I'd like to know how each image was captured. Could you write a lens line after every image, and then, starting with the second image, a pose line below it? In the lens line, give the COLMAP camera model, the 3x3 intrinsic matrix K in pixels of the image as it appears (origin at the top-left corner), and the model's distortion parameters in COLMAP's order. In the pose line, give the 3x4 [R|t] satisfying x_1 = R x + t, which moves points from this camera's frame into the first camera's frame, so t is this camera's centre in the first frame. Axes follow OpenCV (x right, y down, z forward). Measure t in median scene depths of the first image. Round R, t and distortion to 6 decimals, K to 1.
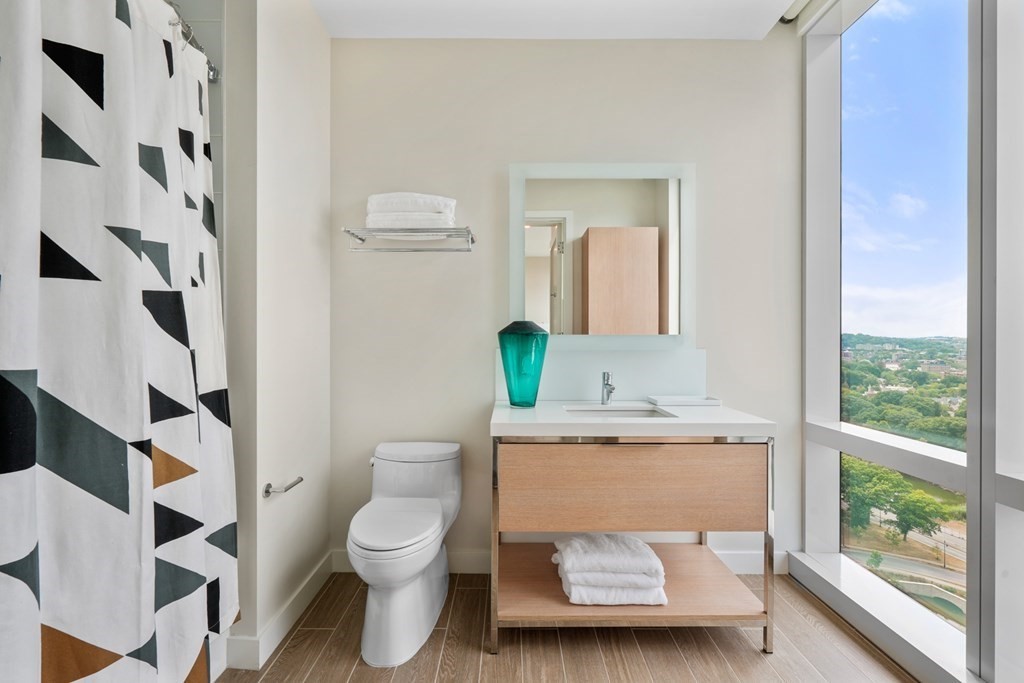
lens RADIAL K [[463.3, 0, 501.9], [0, 463.3, 342.0], [0, 0, 1]] dist [0.003042, -0.000919]
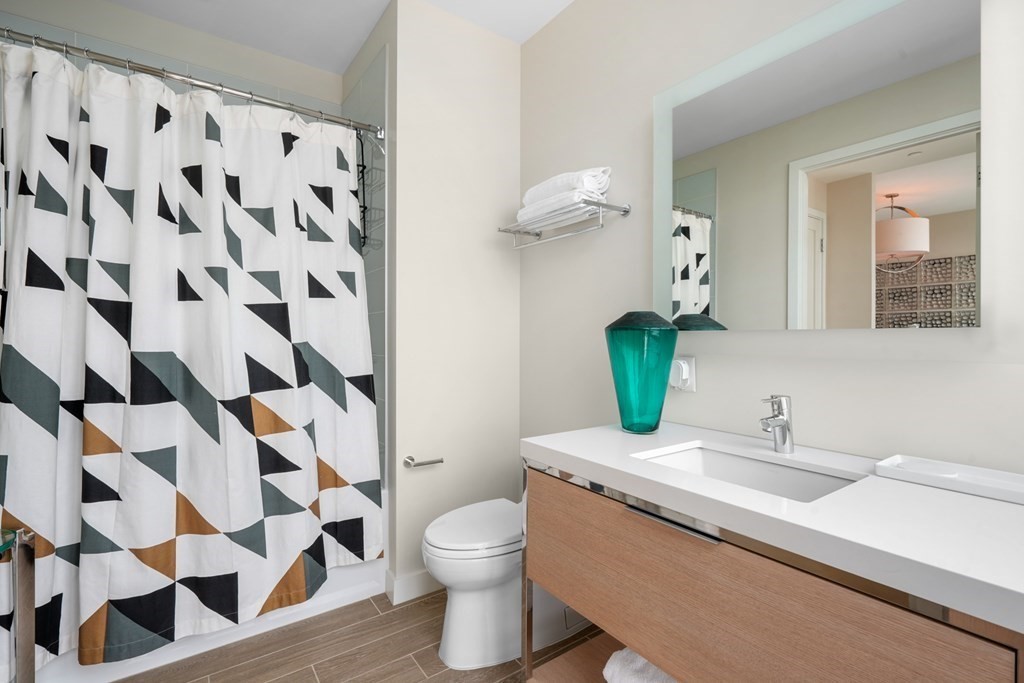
lens RADIAL K [[463.3, 0, 508.4], [0, 463.3, 338.9], [0, 0, 1]] dist [0.003042, -0.000919]
pose [[0.585921, 0.005795, -0.810347, 0.626526], [-0.007501, 0.999970, 0.001728, -0.003085], [0.810333, 0.005066, 0.585947, 0.507909]]
